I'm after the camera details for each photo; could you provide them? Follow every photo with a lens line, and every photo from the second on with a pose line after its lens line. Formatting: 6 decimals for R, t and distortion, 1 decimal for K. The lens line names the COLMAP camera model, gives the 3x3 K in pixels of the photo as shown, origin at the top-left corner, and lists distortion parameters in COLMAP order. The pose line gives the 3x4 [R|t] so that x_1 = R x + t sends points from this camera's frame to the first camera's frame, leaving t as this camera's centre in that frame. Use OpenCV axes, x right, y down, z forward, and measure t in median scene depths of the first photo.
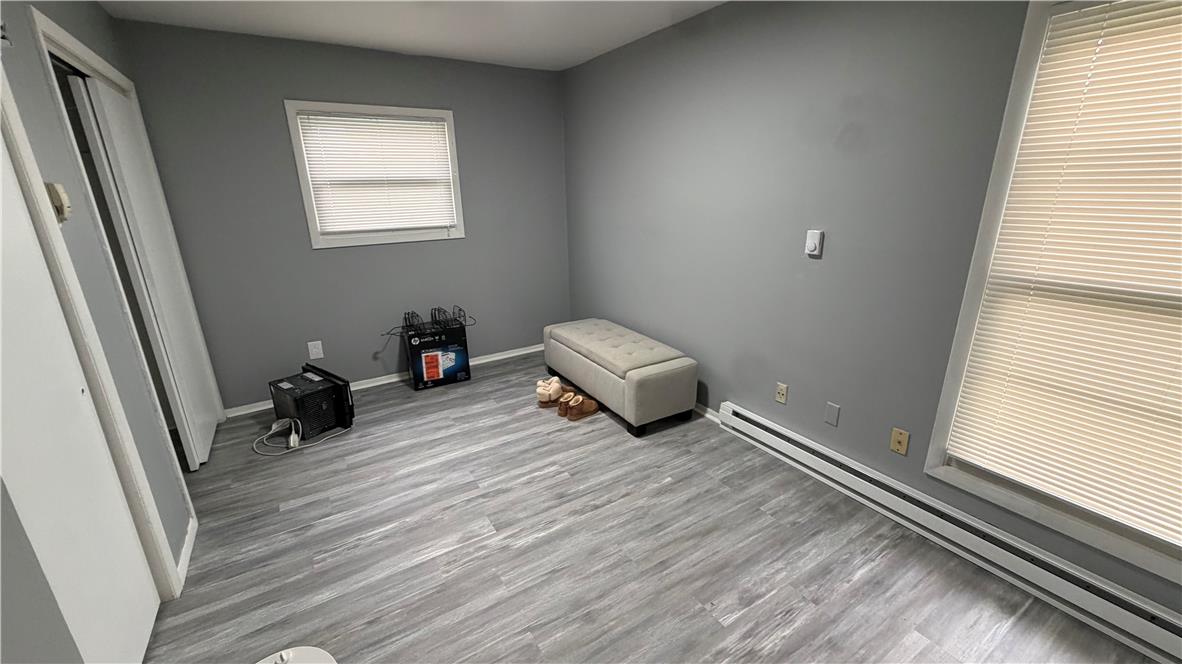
lens RADIAL K [[469.4, 0, 588.3], [0, 469.4, 333.3], [0, 0, 1]] dist [-0.000439, 0.000374]
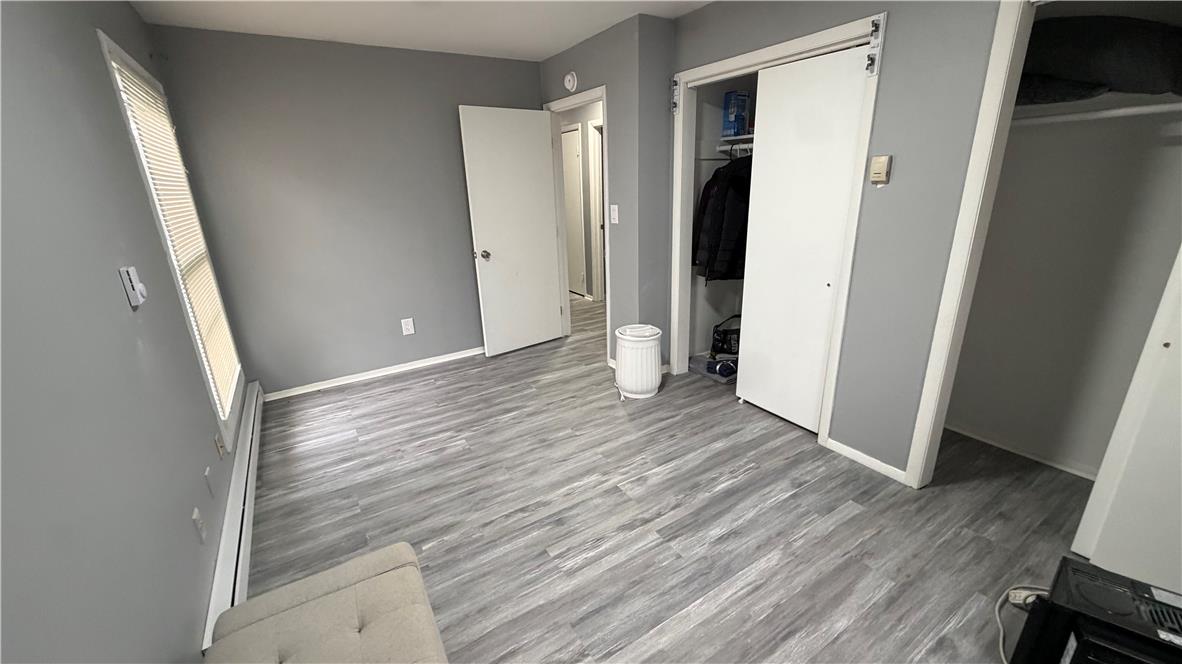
lens RADIAL K [[469.4, 0, 588.3], [0, 469.4, 333.3], [0, 0, 1]] dist [-0.000439, 0.000374]
pose [[-0.998708, 0.048326, 0.015705, -0.161760], [0.048419, 0.811281, 0.582648, -0.521262], [0.015416, 0.582656, -0.812573, 1.690499]]
